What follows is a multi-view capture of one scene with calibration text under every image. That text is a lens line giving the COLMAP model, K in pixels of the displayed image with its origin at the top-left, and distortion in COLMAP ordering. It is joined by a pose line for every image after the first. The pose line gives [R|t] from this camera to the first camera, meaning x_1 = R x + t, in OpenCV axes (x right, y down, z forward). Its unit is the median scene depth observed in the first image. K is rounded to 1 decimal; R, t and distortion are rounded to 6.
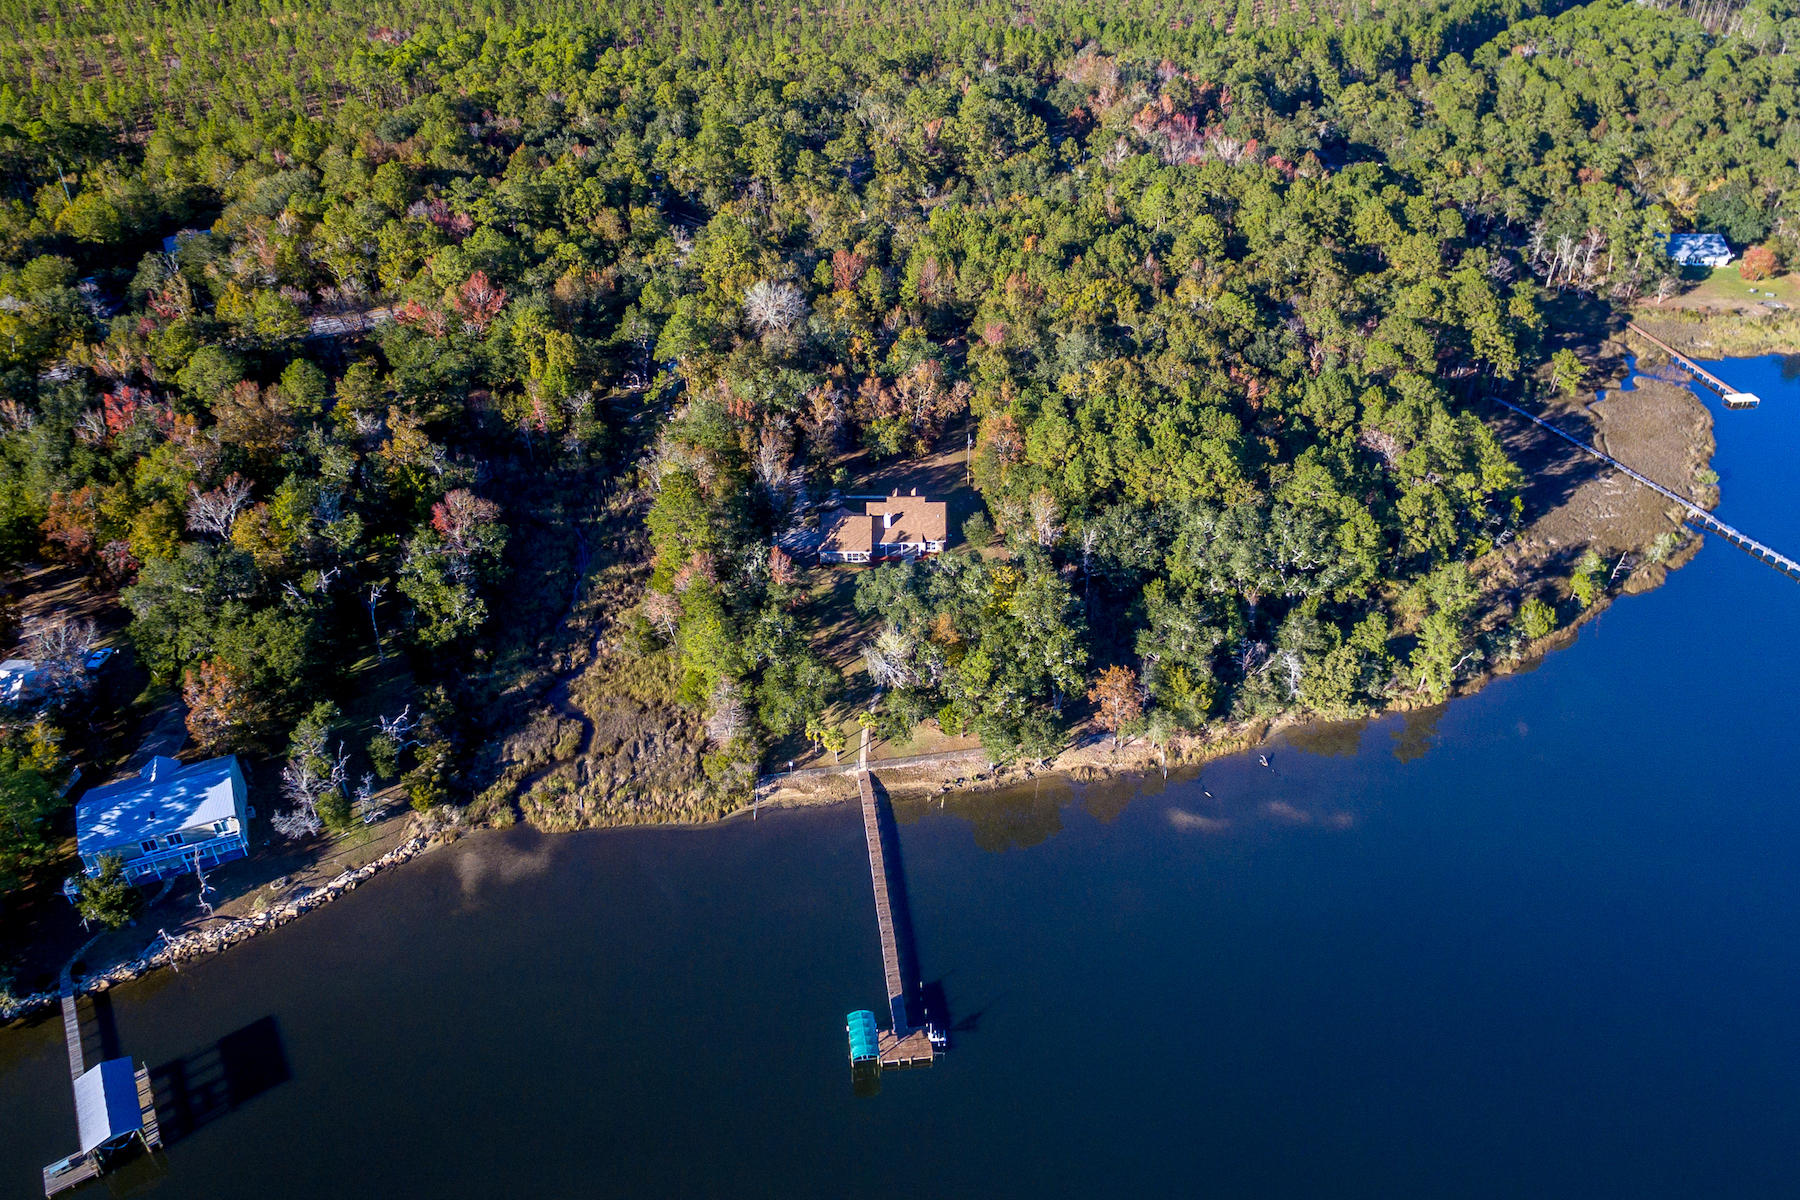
lens RADIAL K [[1282.8, 0, 900.0], [0, 1282.8, 600.0], [0, 0, 1]] dist [0.001977, -0.000559]
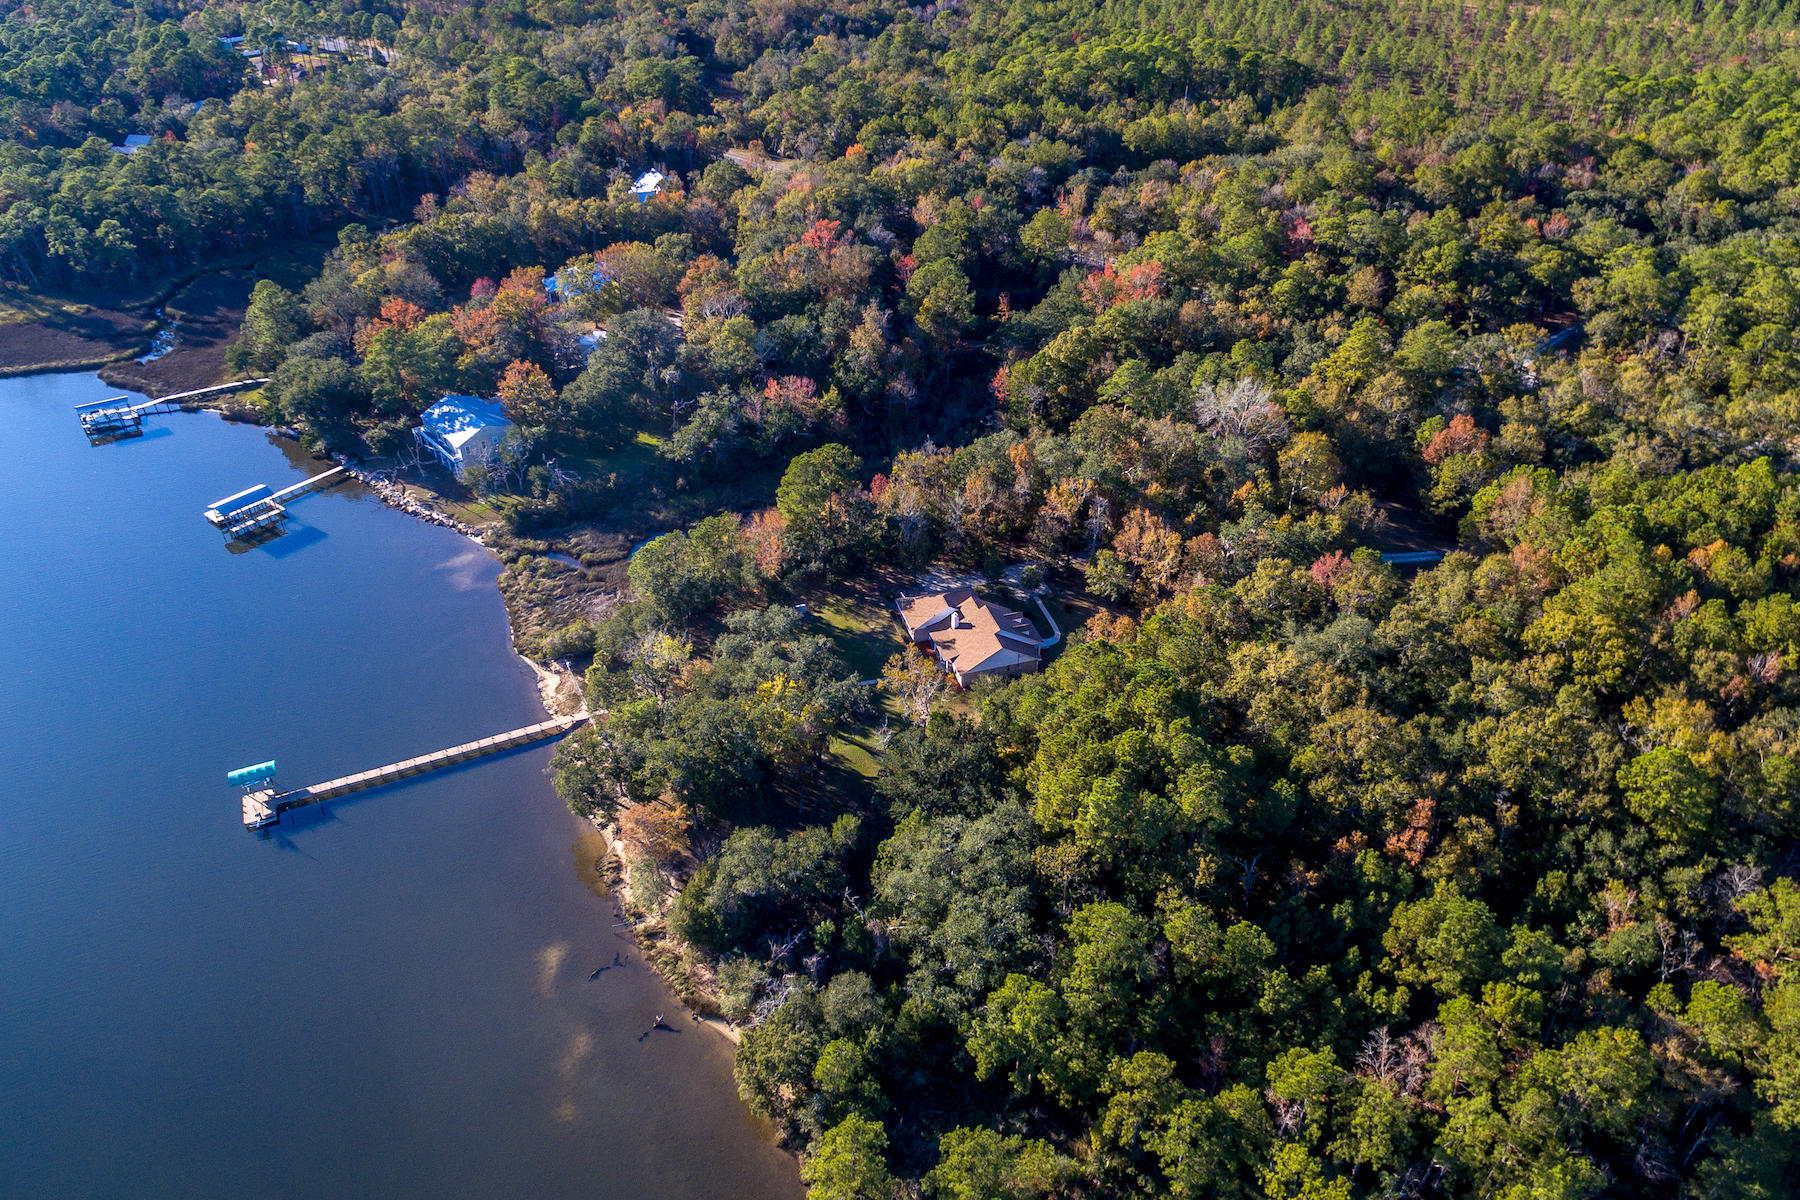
lens RADIAL K [[1282.8, 0, 900.0], [0, 1282.8, 600.0], [0, 0, 1]] dist [0.001977, -0.000559]
pose [[0.289134, 0.551040, -0.782787, 0.832877], [-0.533242, 0.771811, 0.346353, -0.450779], [0.795019, 0.317273, 0.516995, 0.631243]]
